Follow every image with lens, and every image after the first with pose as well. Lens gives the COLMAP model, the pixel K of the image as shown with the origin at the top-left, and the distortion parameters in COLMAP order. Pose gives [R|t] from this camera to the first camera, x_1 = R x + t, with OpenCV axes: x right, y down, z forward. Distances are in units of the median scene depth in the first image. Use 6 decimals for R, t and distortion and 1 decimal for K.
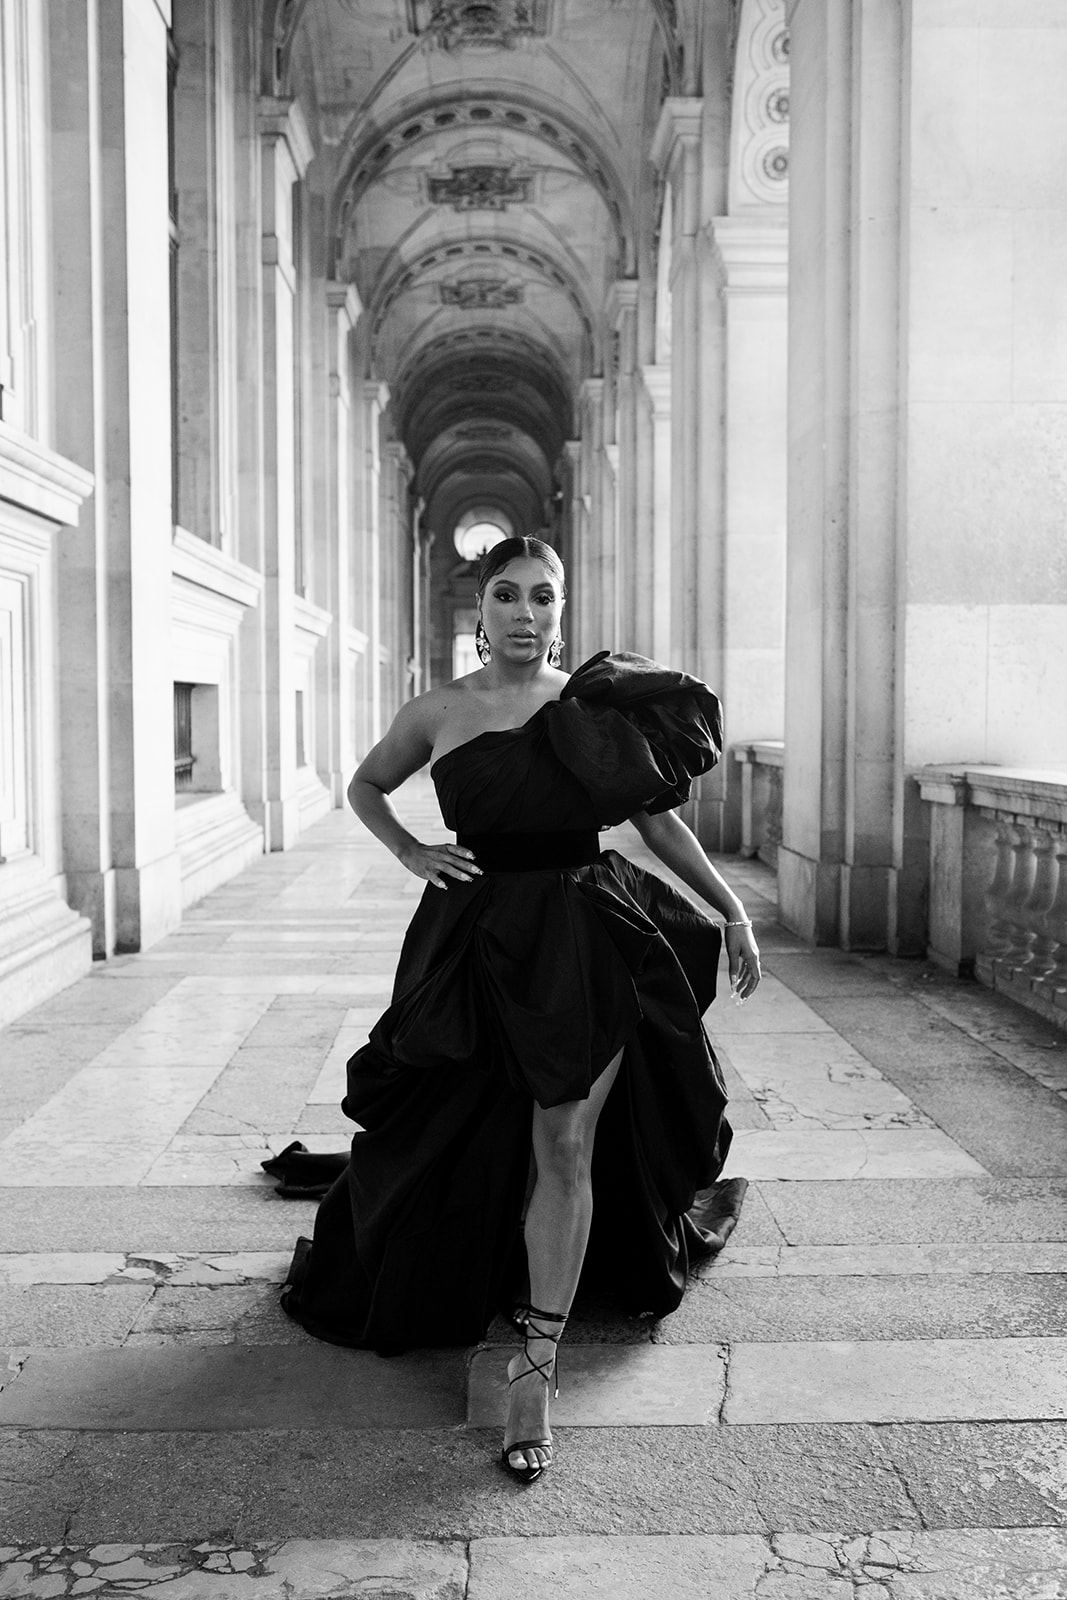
lens RADIAL K [[1022.7, 0, 533.5], [0, 1022.7, 800.0], [0, 0, 1]] dist [-0.002136, 0.000068]
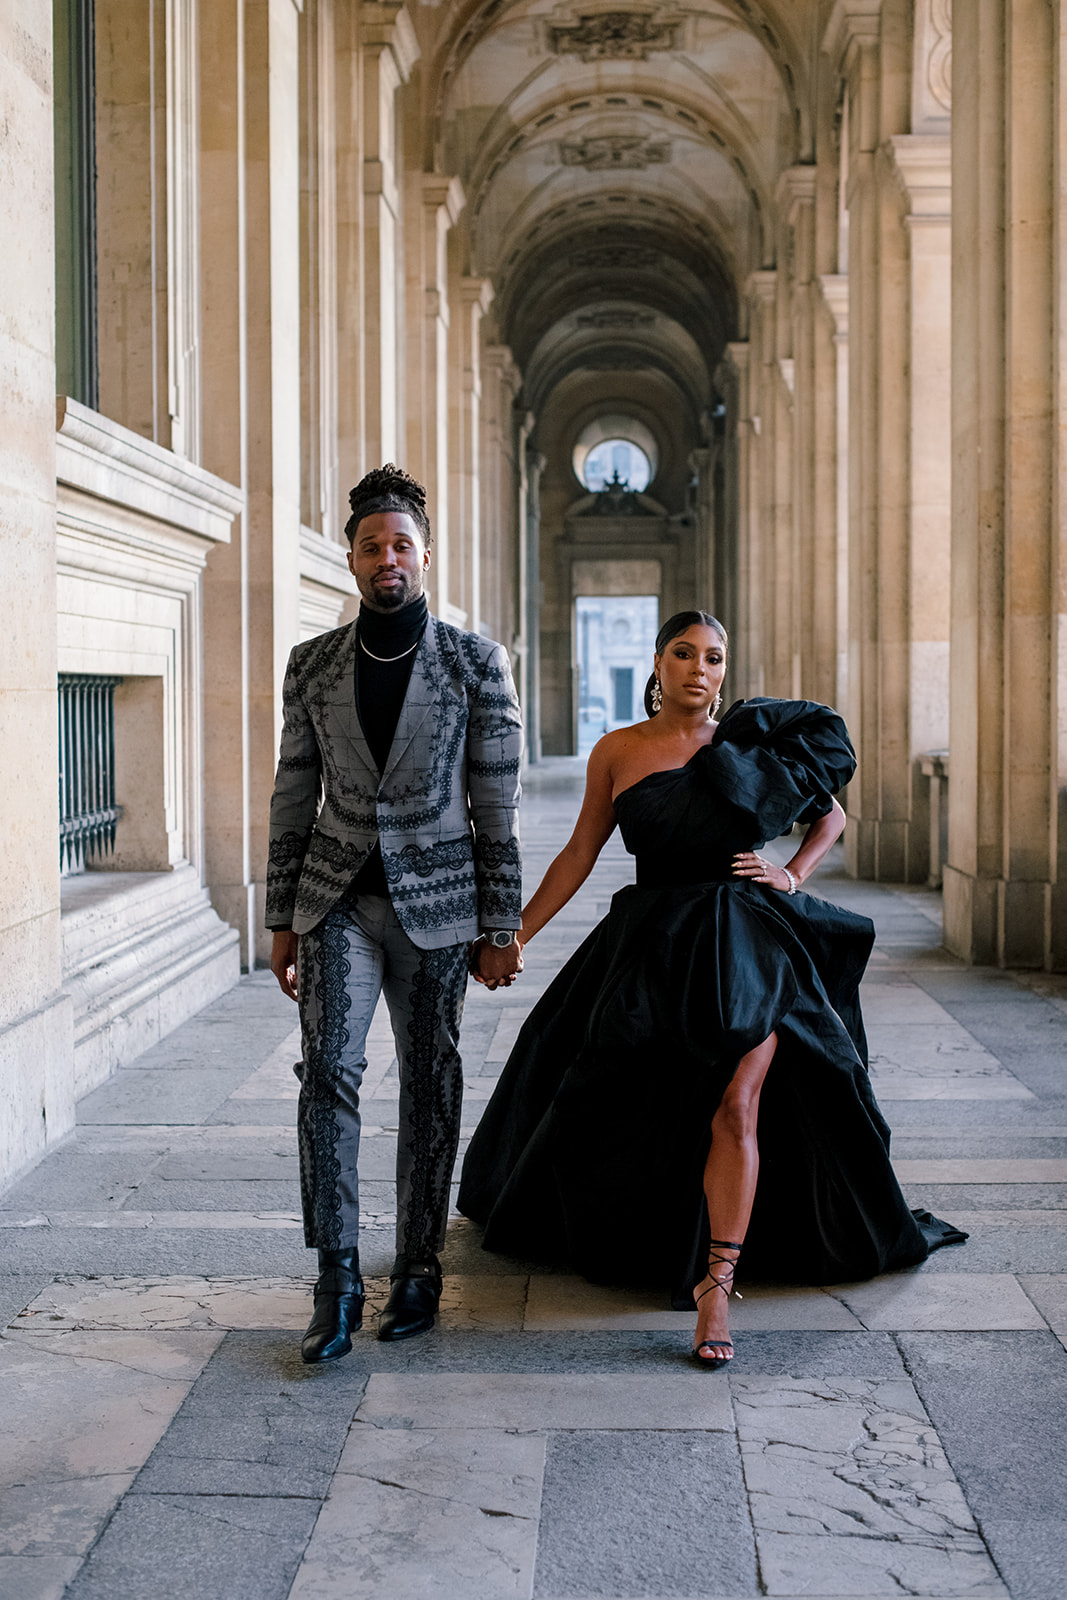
lens RADIAL K [[1750.5, 0, 602.8], [0, 1750.5, 798.5], [0, 0, 1]] dist [-0.017993, -0.006323]
pose [[0.998758, -0.000552, -0.049818, 0.004982], [-0.000783, 0.999641, -0.026779, 0.015369], [0.049815, 0.026784, 0.998399, -0.338399]]
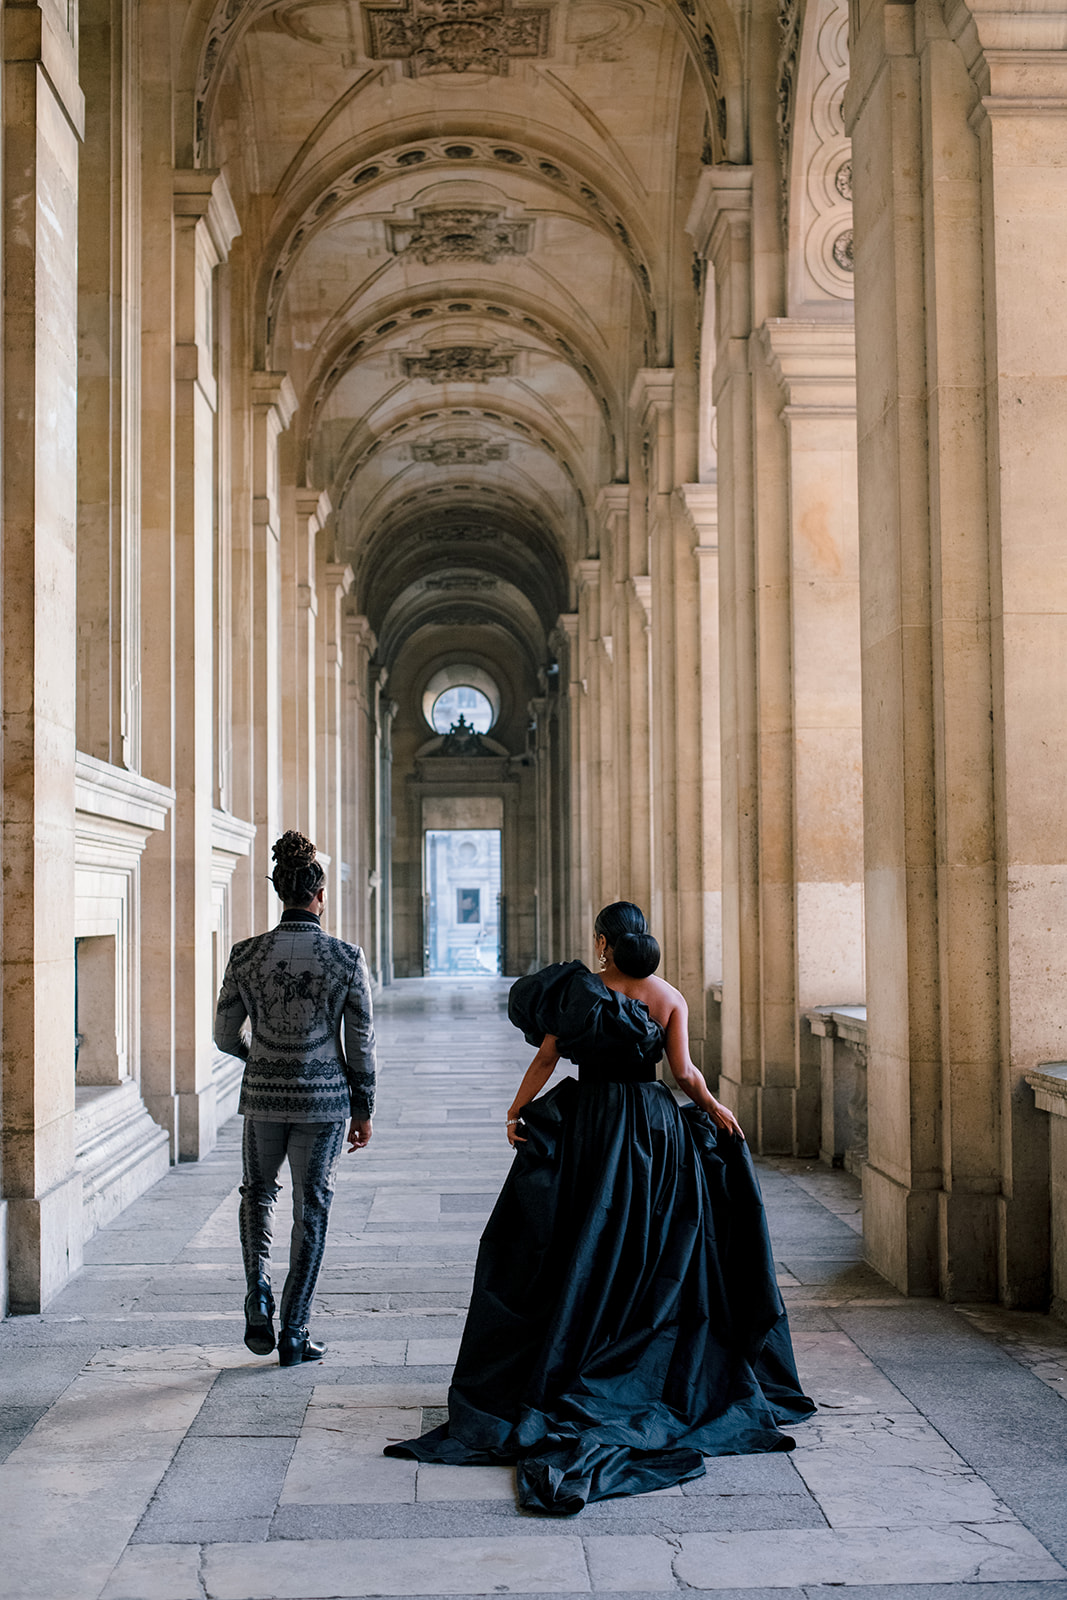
lens RADIAL K [[1870.2, 0, 523.7], [0, 1870.2, 840.7], [0, 0, 1]] dist [-0.043475, 0.010289]
pose [[0.999913, -0.008784, -0.009855, 0.019970], [0.007589, 0.993295, -0.115360, 0.012869], [0.010803, 0.115275, 0.993275, -0.661490]]
